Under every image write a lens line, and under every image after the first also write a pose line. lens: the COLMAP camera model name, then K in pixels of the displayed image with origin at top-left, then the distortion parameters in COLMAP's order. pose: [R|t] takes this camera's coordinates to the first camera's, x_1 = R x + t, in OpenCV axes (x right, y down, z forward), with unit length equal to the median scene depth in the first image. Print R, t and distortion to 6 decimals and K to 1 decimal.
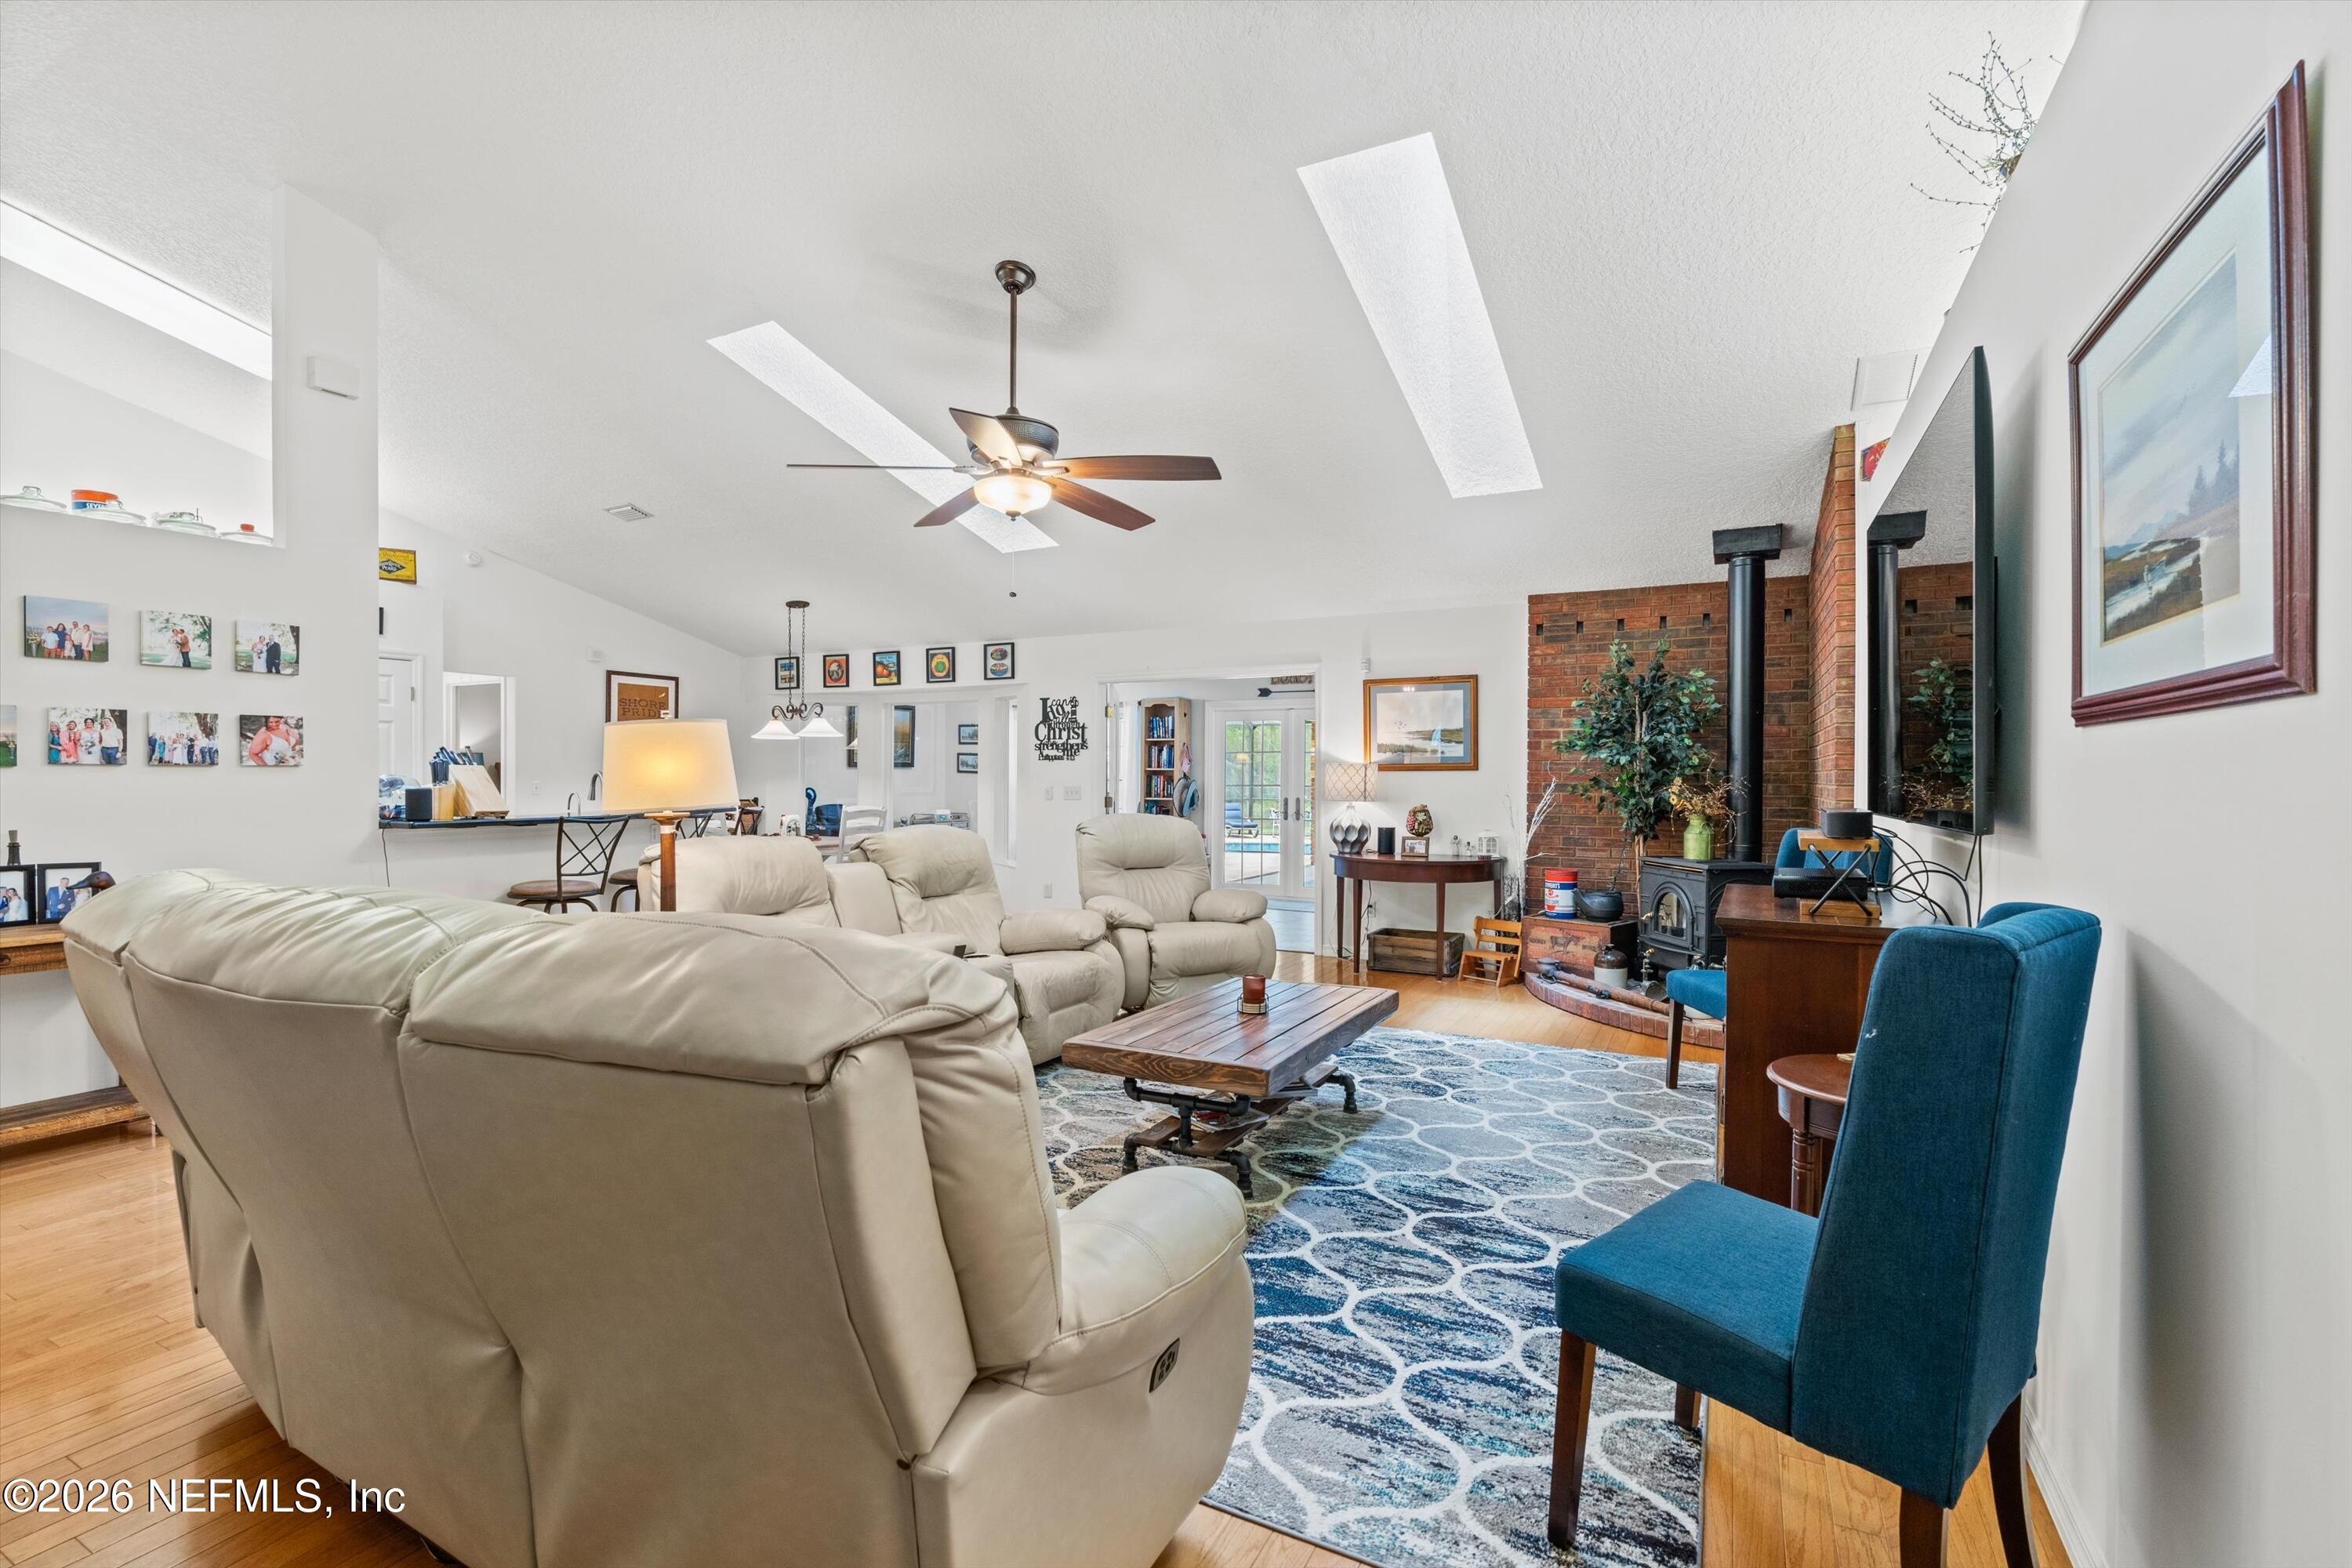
lens RADIAL K [[1077.2, 0, 1176.0], [0, 1077.2, 784.0], [0, 0, 1]] dist [-0.001040, -0.000009]
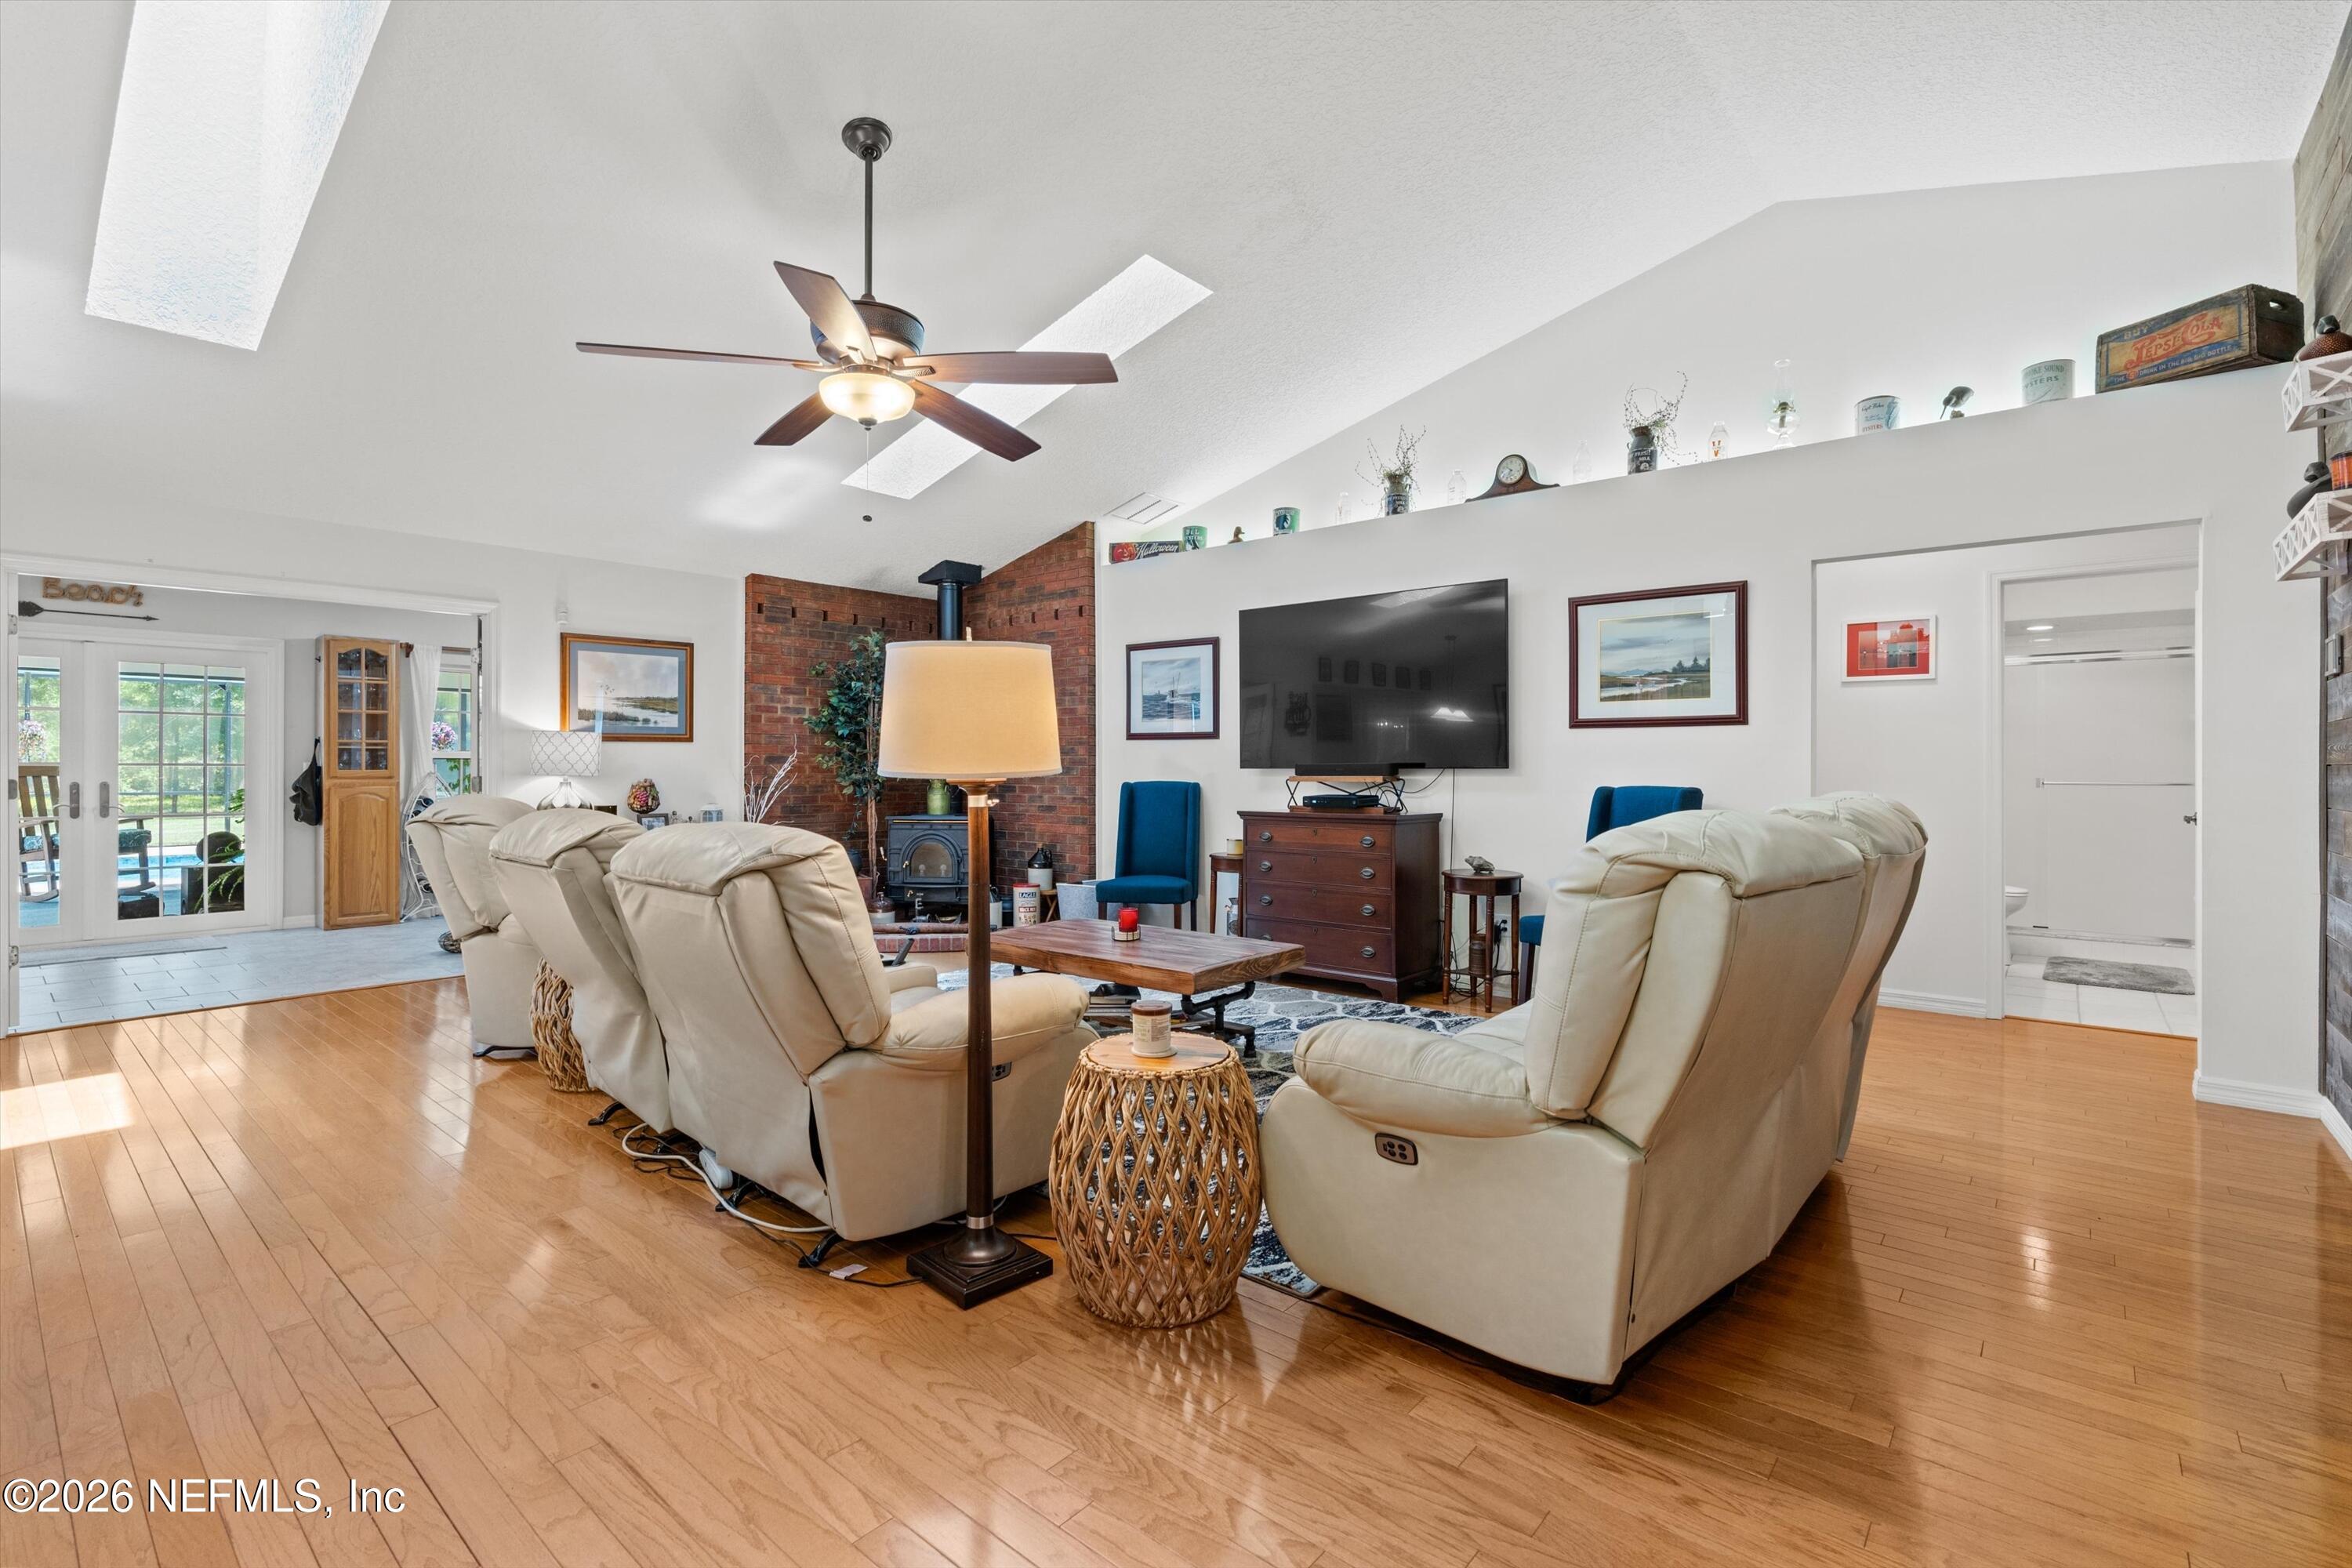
lens RADIAL K [[1077.2, 0, 1176.0], [0, 1077.2, 784.0], [0, 0, 1]] dist [-0.001040, -0.000009]
pose [[0.191353, -0.025586, 0.981188, -0.590213], [0.007909, 0.999668, 0.024526, 0.004767], [-0.981489, 0.003068, 0.191492, 0.385844]]
